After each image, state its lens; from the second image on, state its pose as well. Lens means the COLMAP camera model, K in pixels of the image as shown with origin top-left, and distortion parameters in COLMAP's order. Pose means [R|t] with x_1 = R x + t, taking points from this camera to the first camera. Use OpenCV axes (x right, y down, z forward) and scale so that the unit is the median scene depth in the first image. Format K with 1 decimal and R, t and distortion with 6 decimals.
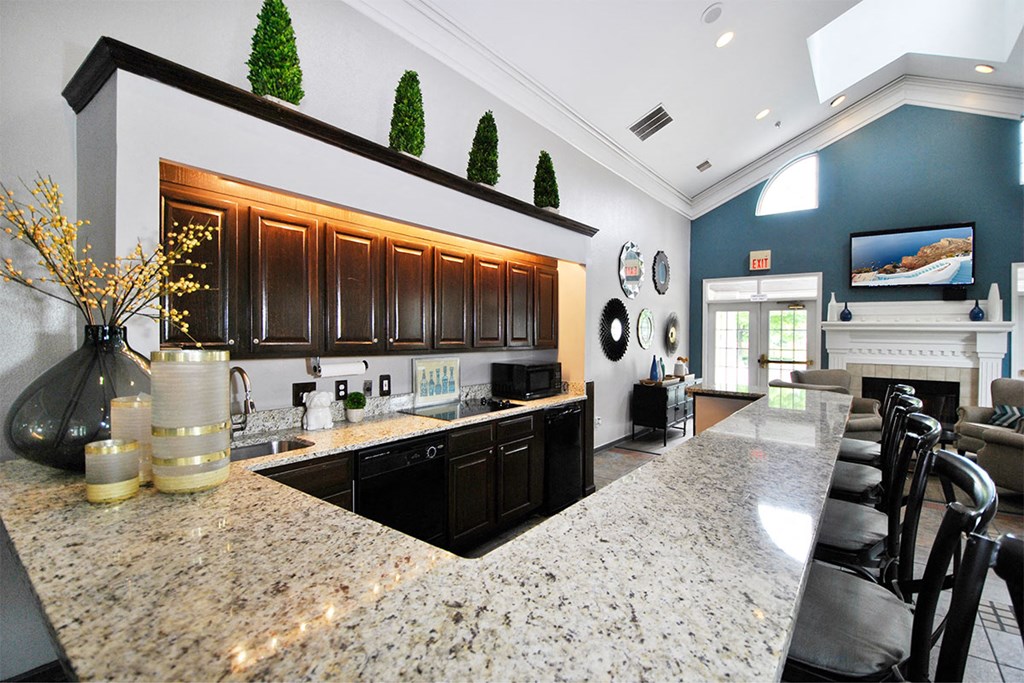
lens RADIAL K [[454.0, 0, 585.5], [0, 454.0, 340.5], [0, 0, 1]] dist [0.001237, -0.000310]
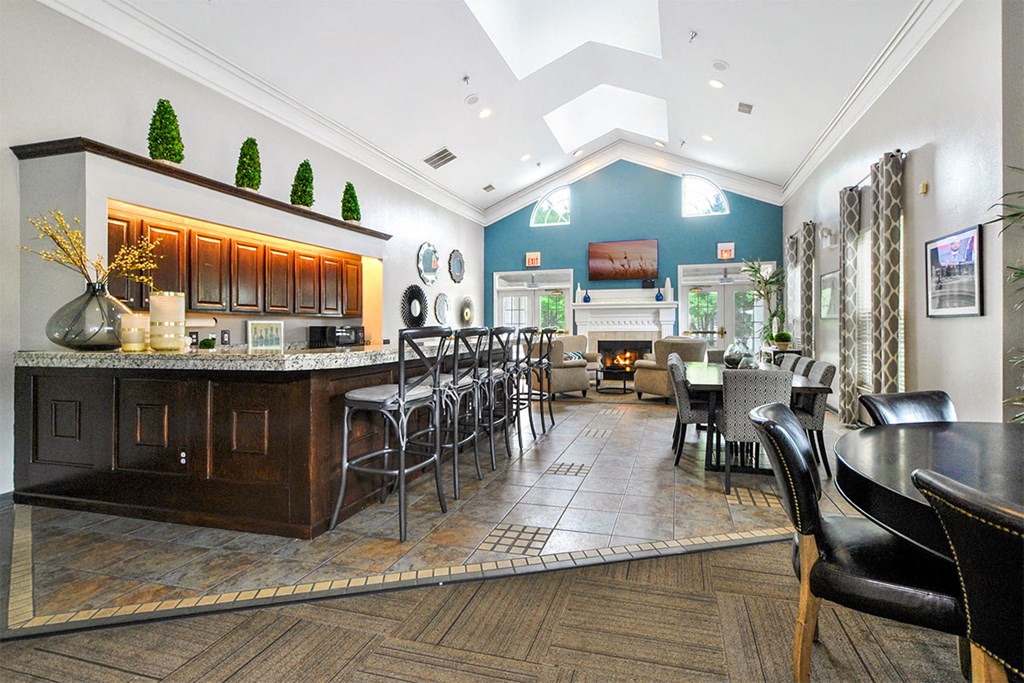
lens RADIAL K [[421.9, 0, 564.5], [0, 421.9, 310.3], [0, 0, 1]] dist [0.014917, -0.000135]
pose [[0.940220, -0.012146, 0.340350, 0.092412], [0.027865, 0.998757, -0.041335, 0.074931], [-0.339425, 0.048348, 0.939390, -0.509273]]
